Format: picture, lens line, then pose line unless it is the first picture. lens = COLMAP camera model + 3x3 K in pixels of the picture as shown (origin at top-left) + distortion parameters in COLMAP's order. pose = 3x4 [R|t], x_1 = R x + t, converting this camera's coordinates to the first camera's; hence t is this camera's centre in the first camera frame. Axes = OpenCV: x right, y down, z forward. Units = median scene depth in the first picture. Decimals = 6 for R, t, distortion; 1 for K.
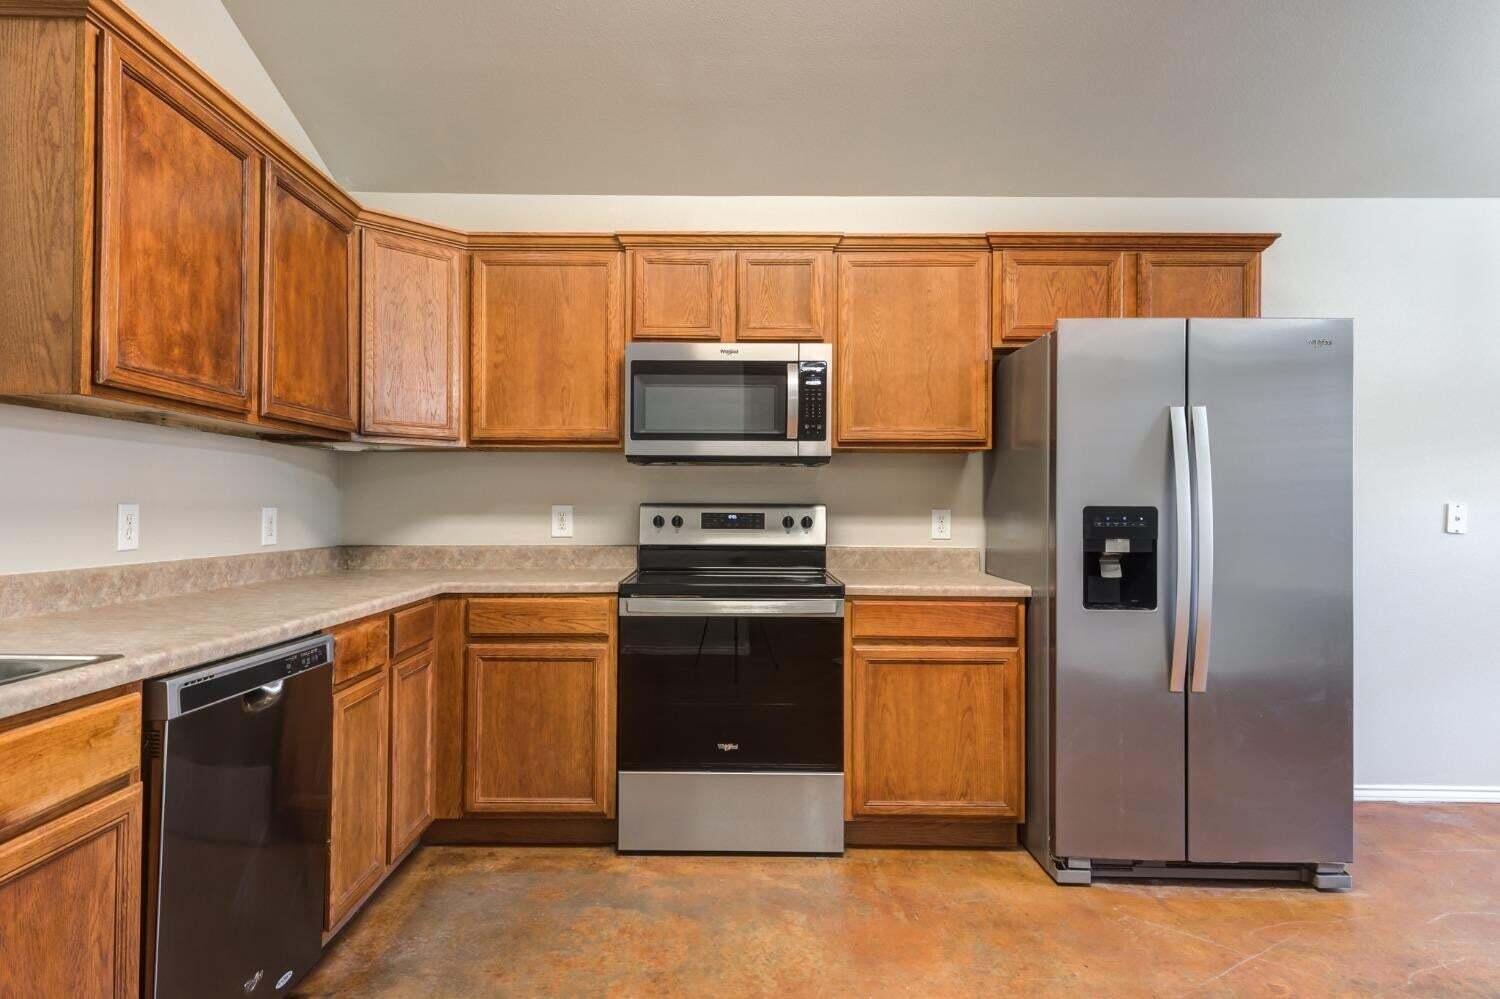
lens RADIAL K [[847.4, 0, 742.7], [0, 847.4, 497.1], [0, 0, 1]] dist [0.000052, -0.000388]
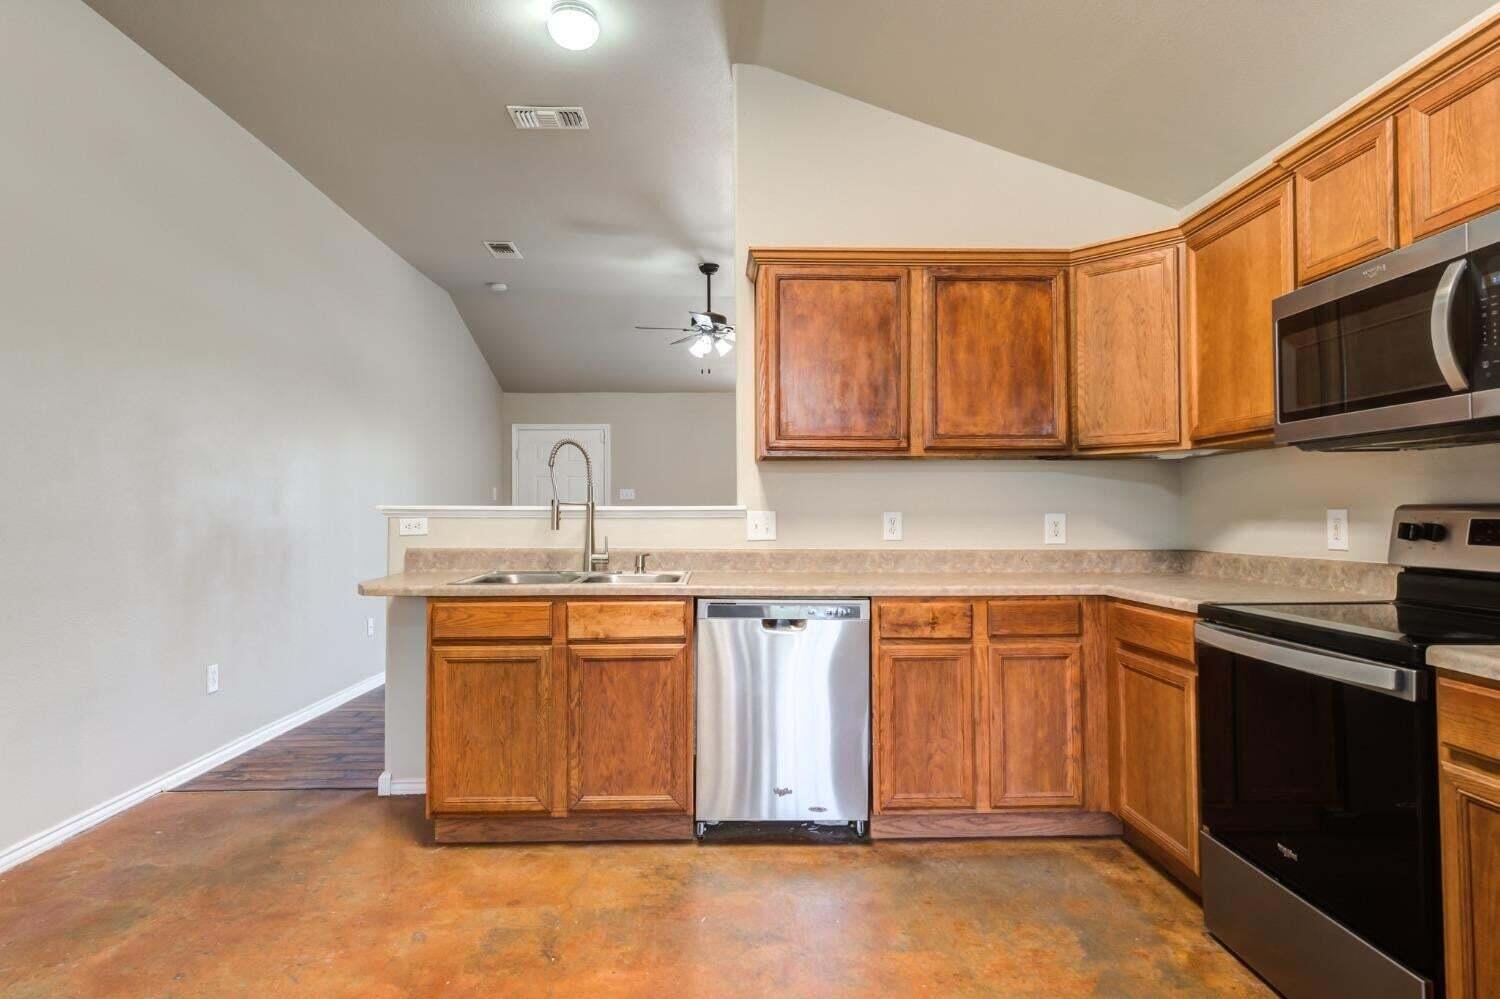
lens RADIAL K [[847.4, 0, 742.7], [0, 847.4, 497.1], [0, 0, 1]] dist [0.000052, -0.000388]
pose [[0.009993, -0.024431, -0.999652, 0.685288], [0.015965, 0.999578, -0.024269, 0.011293], [0.999823, -0.015717, 0.010379, 0.546590]]
